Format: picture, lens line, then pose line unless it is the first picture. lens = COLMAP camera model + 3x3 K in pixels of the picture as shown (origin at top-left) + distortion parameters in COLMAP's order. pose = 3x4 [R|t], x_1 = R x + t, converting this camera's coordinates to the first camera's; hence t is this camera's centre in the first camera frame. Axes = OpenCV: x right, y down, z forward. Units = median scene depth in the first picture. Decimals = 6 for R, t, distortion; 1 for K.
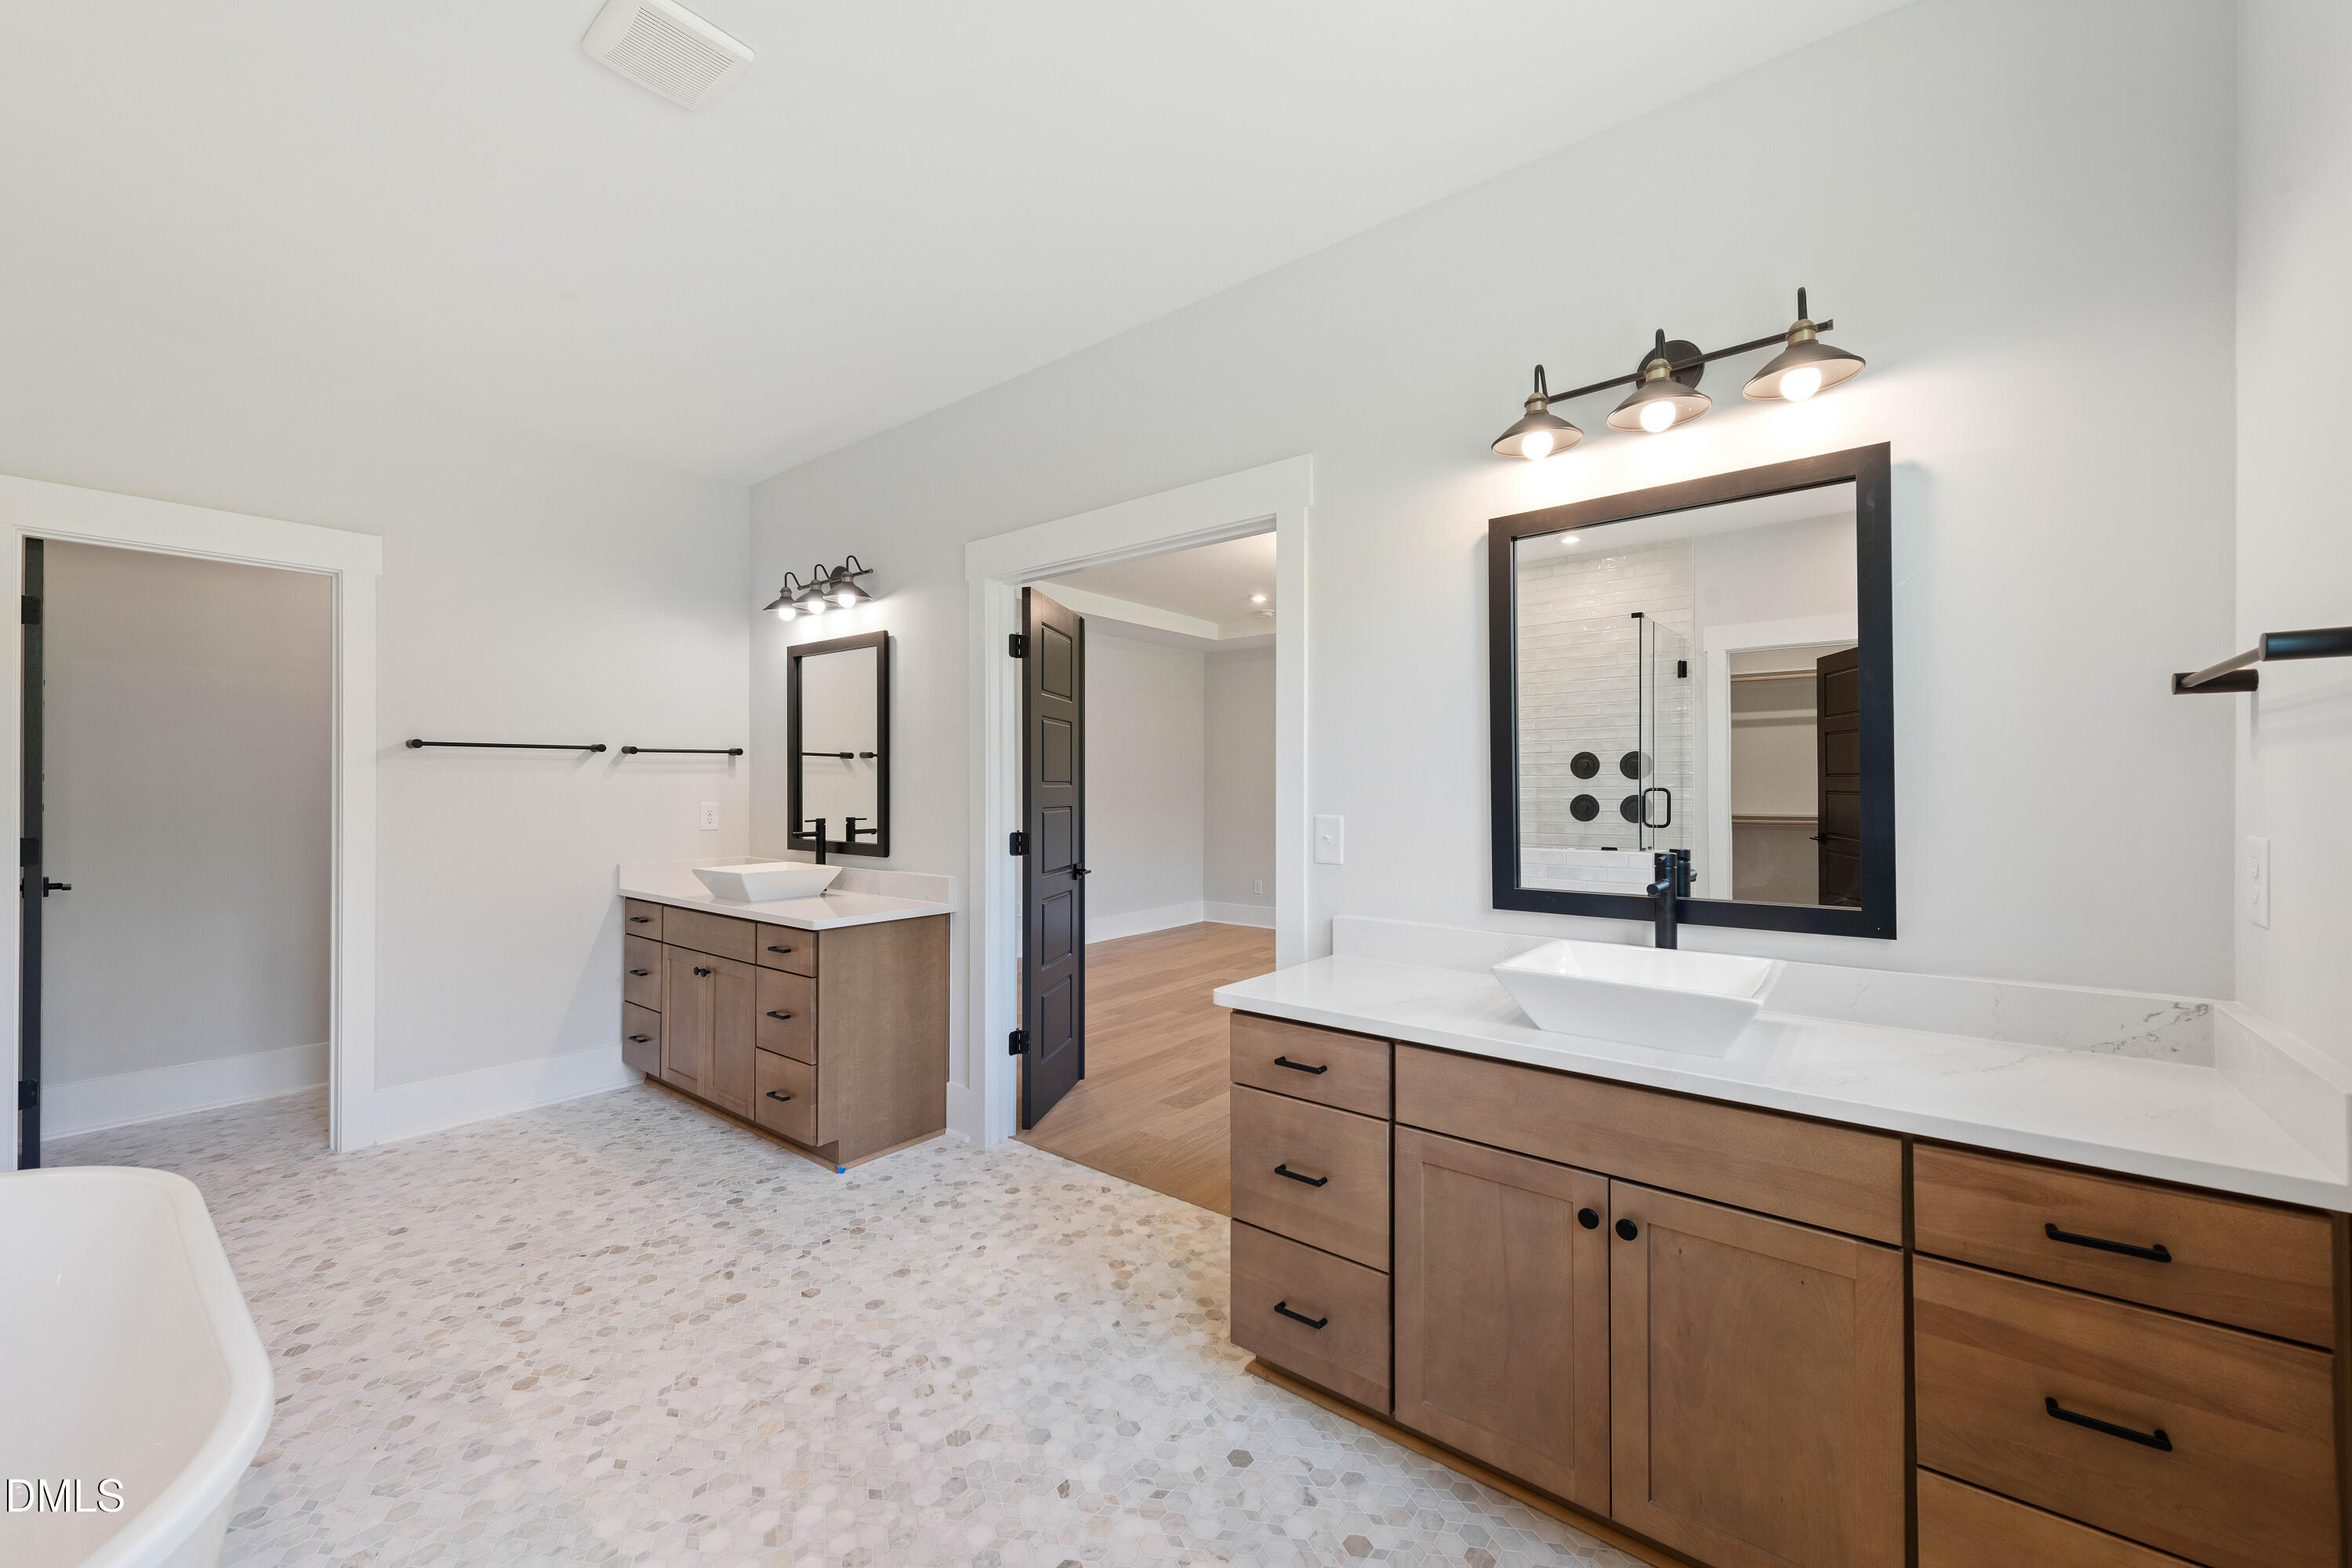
lens RADIAL K [[922.7, 0, 1176.7], [0, 922.7, 784.3], [0, 0, 1]] dist [0.002951, -0.000518]
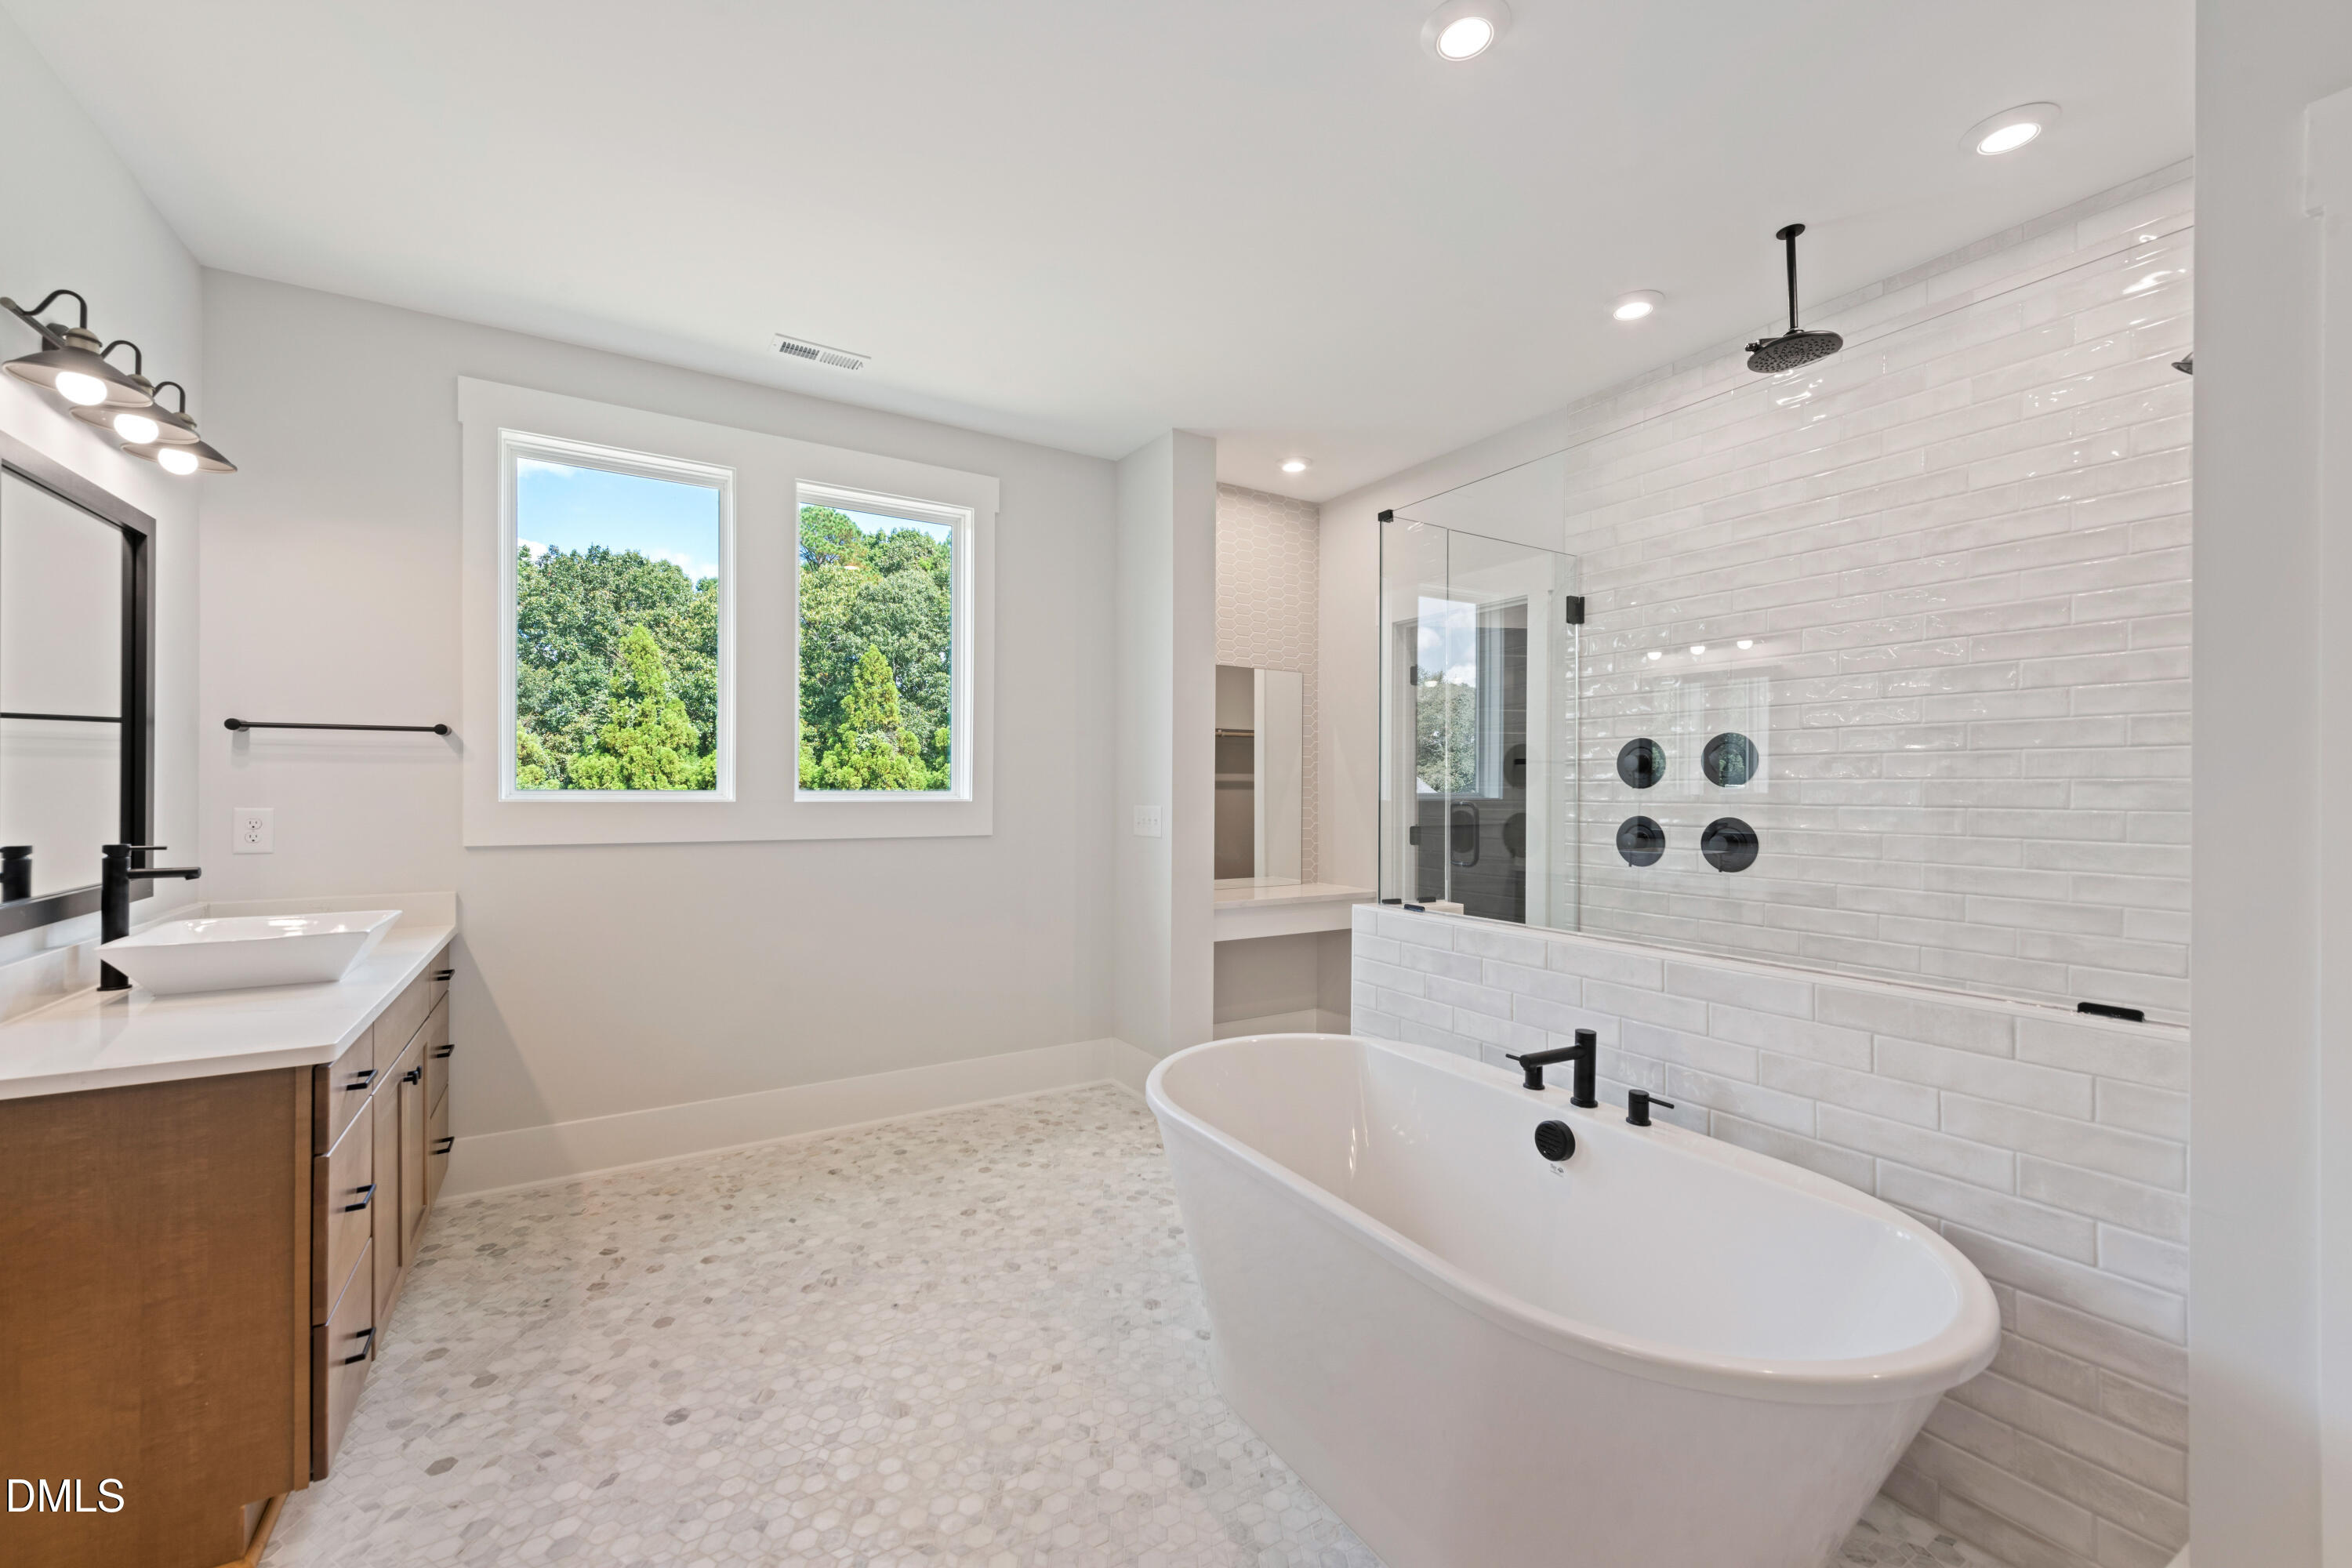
lens RADIAL K [[922.7, 0, 1178.0], [0, 922.7, 787.7], [0, 0, 1]] dist [0.002951, -0.000518]
pose [[-0.943599, -0.006605, 0.331025, -0.820597], [-0.006994, 0.999976, 0.000014, 0.001870], [-0.331017, -0.002302, -0.943622, 1.383837]]
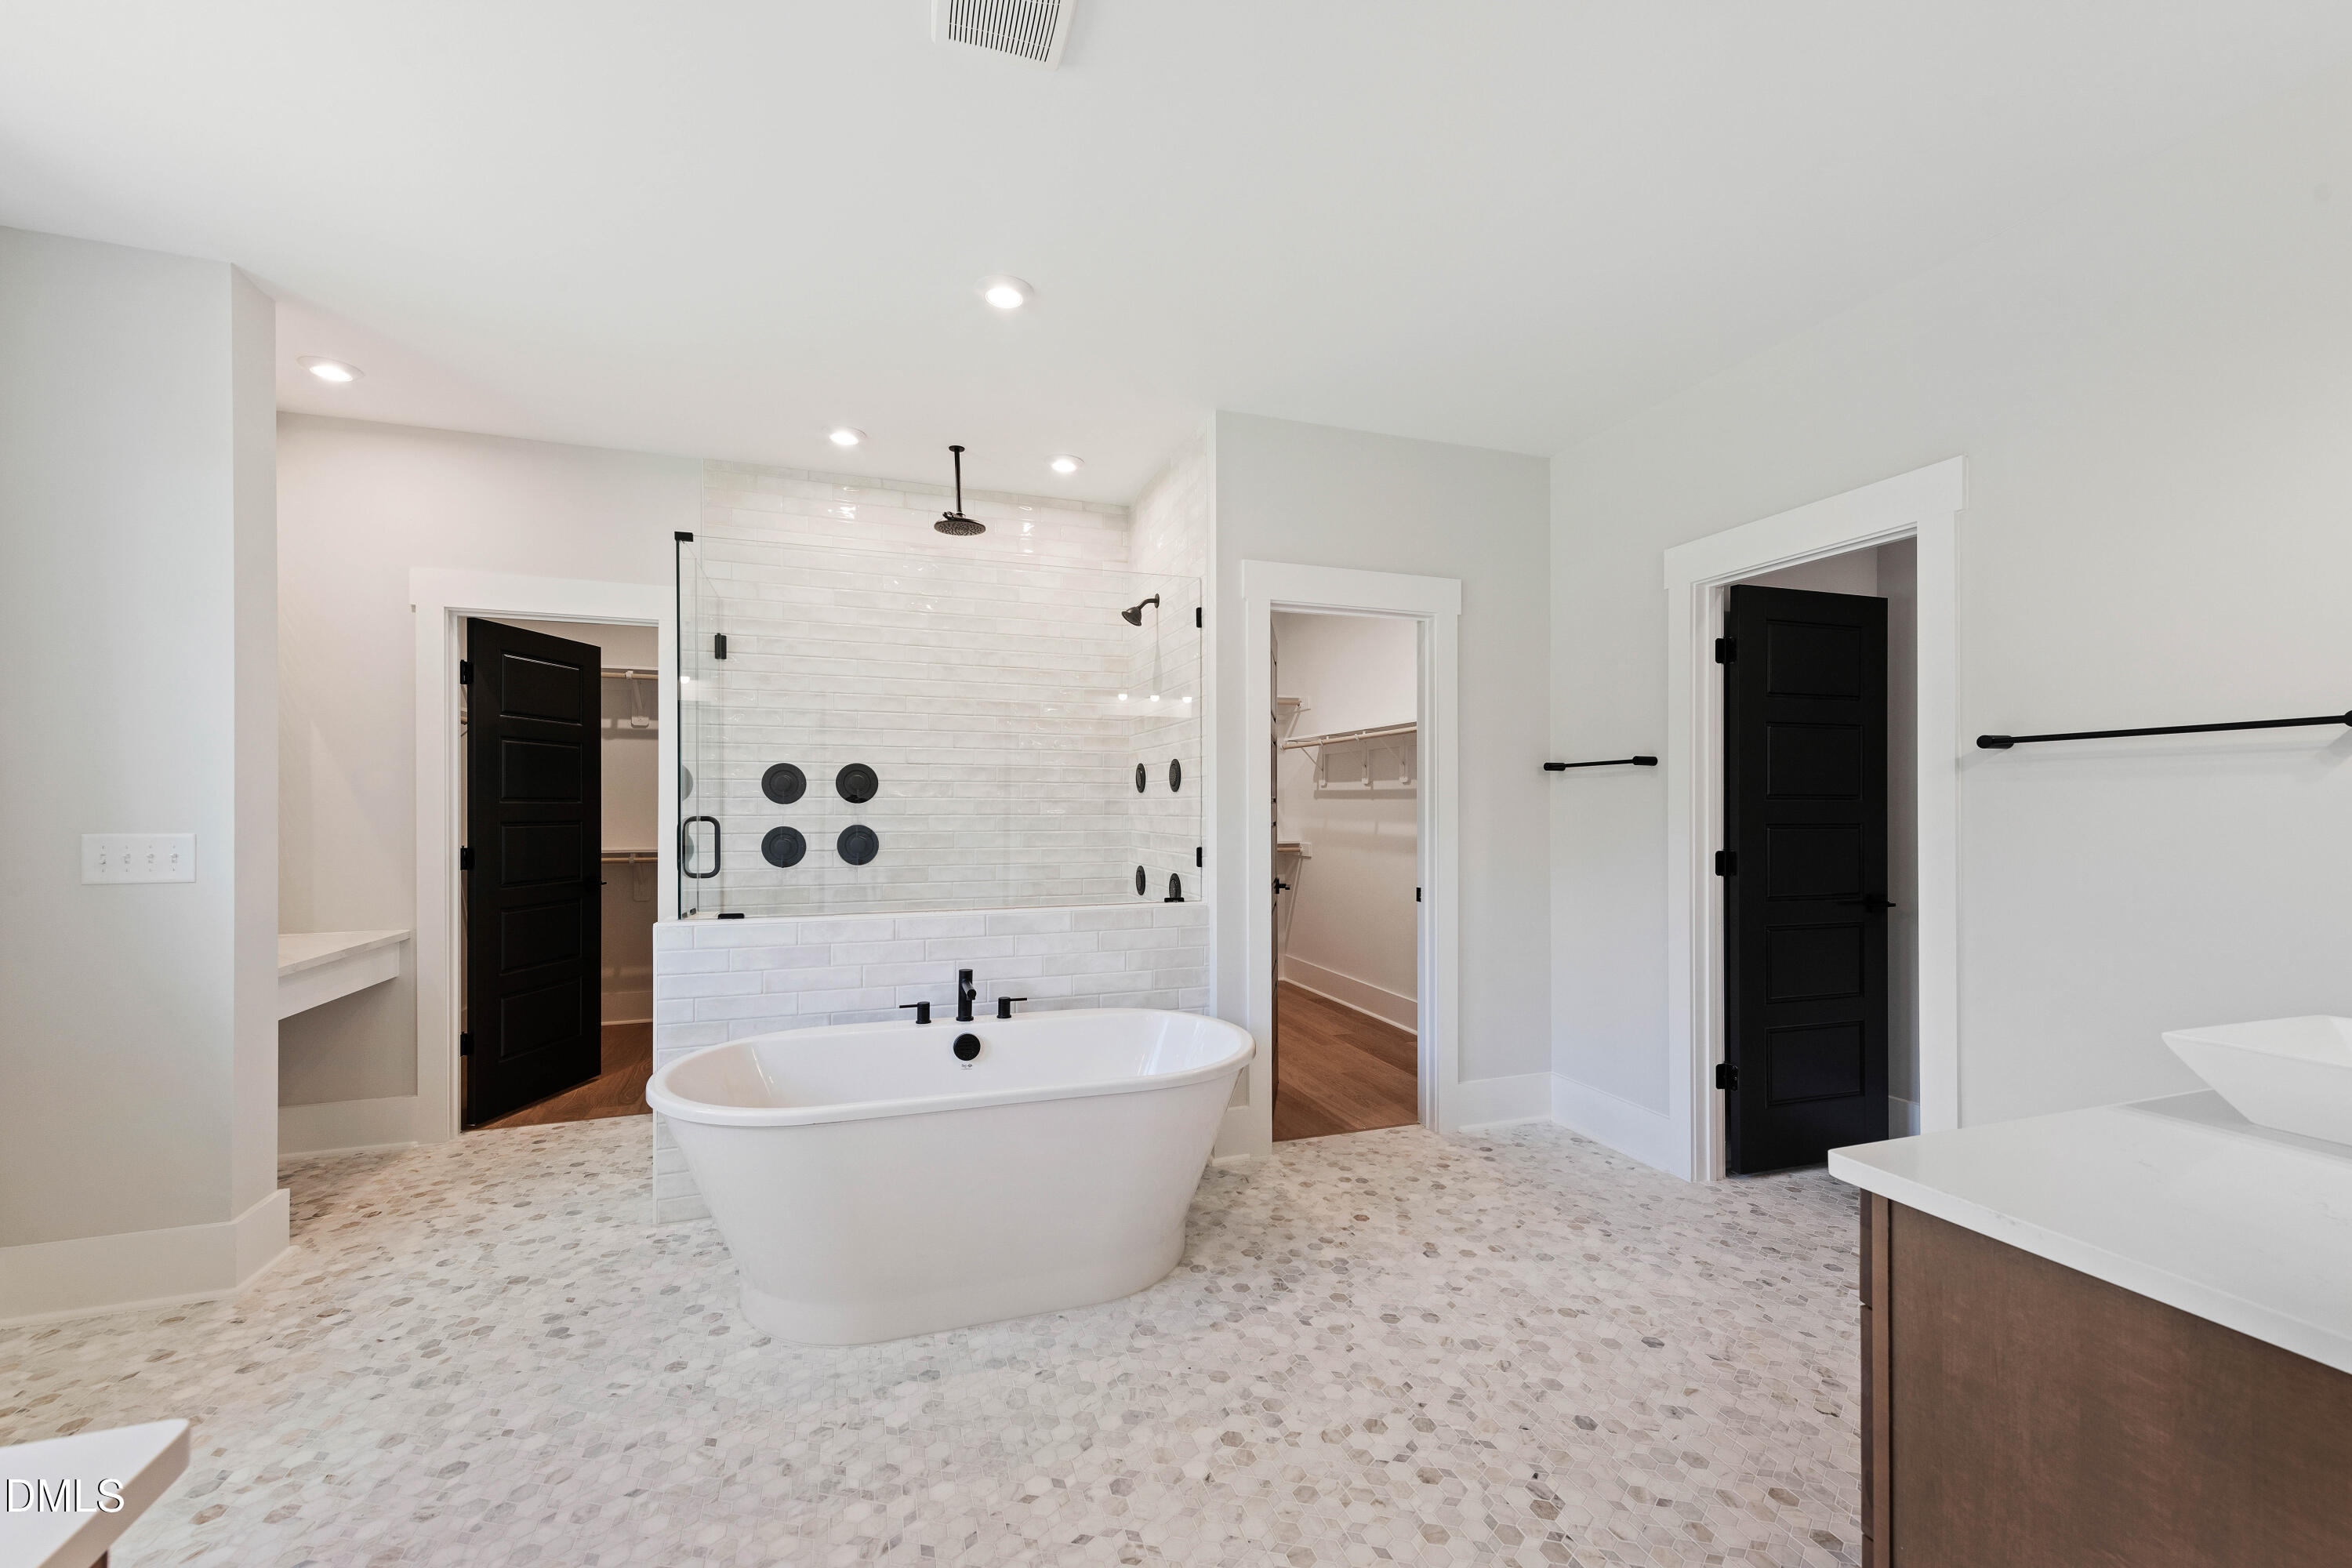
lens RADIAL K [[922.7, 0, 1167.6], [0, 922.7, 797.6], [0, 0, 1]] dist [0.002951, -0.000518]
pose [[-0.539429, -0.011501, -0.841953, 0.120488], [-0.000766, 0.999913, -0.013168, 0.007936], [0.842031, -0.006458, -0.539391, 1.357180]]
